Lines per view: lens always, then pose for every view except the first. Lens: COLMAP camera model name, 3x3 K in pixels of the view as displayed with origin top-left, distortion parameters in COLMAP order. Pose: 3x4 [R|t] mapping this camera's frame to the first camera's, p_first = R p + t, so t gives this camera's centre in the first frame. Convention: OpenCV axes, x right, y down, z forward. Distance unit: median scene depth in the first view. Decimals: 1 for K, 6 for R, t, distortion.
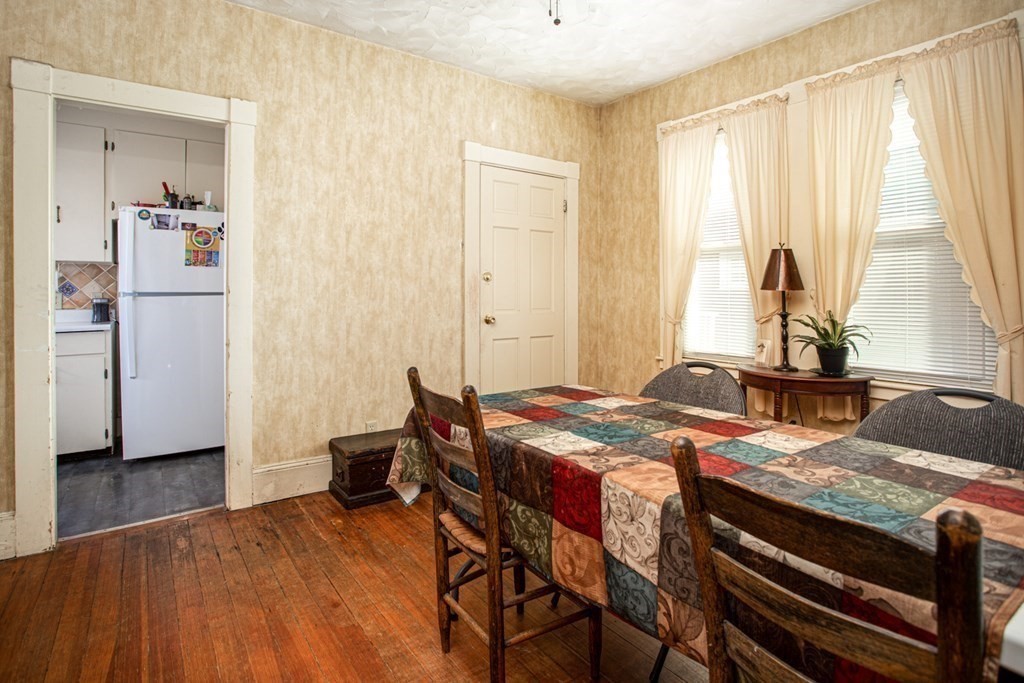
lens RADIAL K [[509.2, 0, 511.8], [0, 509.2, 292.5], [0, 0, 1]] dist [-0.021538, 0.001539]
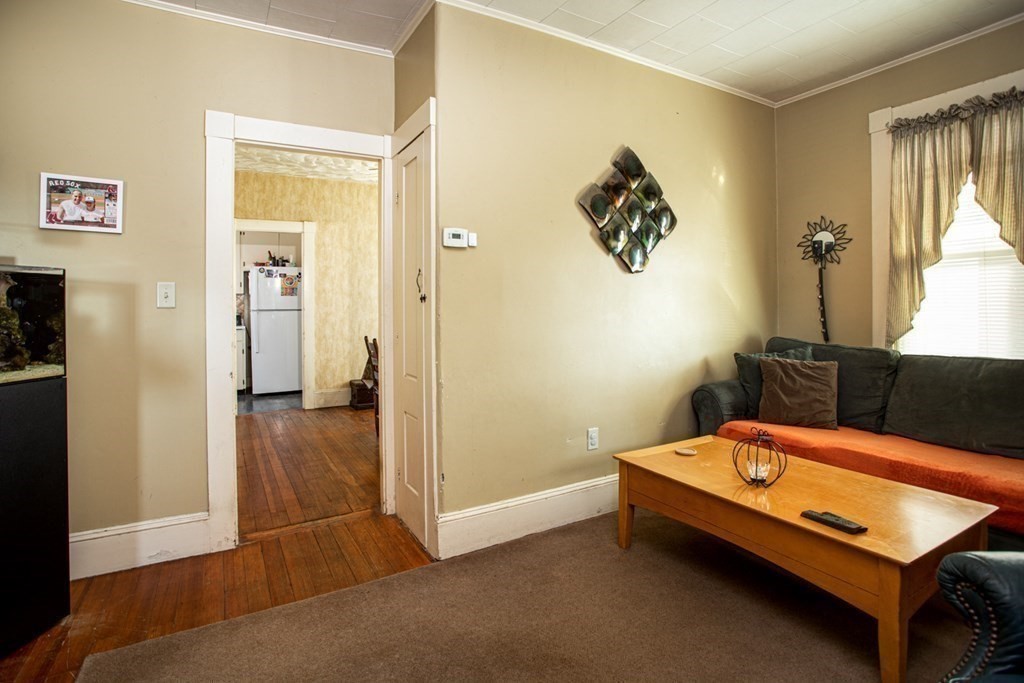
lens RADIAL K [[509.2, 0, 495.2], [0, 509.2, 313.4], [0, 0, 1]] dist [-0.021538, 0.001539]
pose [[0.991573, -0.000483, -0.129549, 0.486549], [0.001963, 0.999934, 0.011294, -0.006217], [0.129535, -0.011454, 0.991509, -0.955756]]
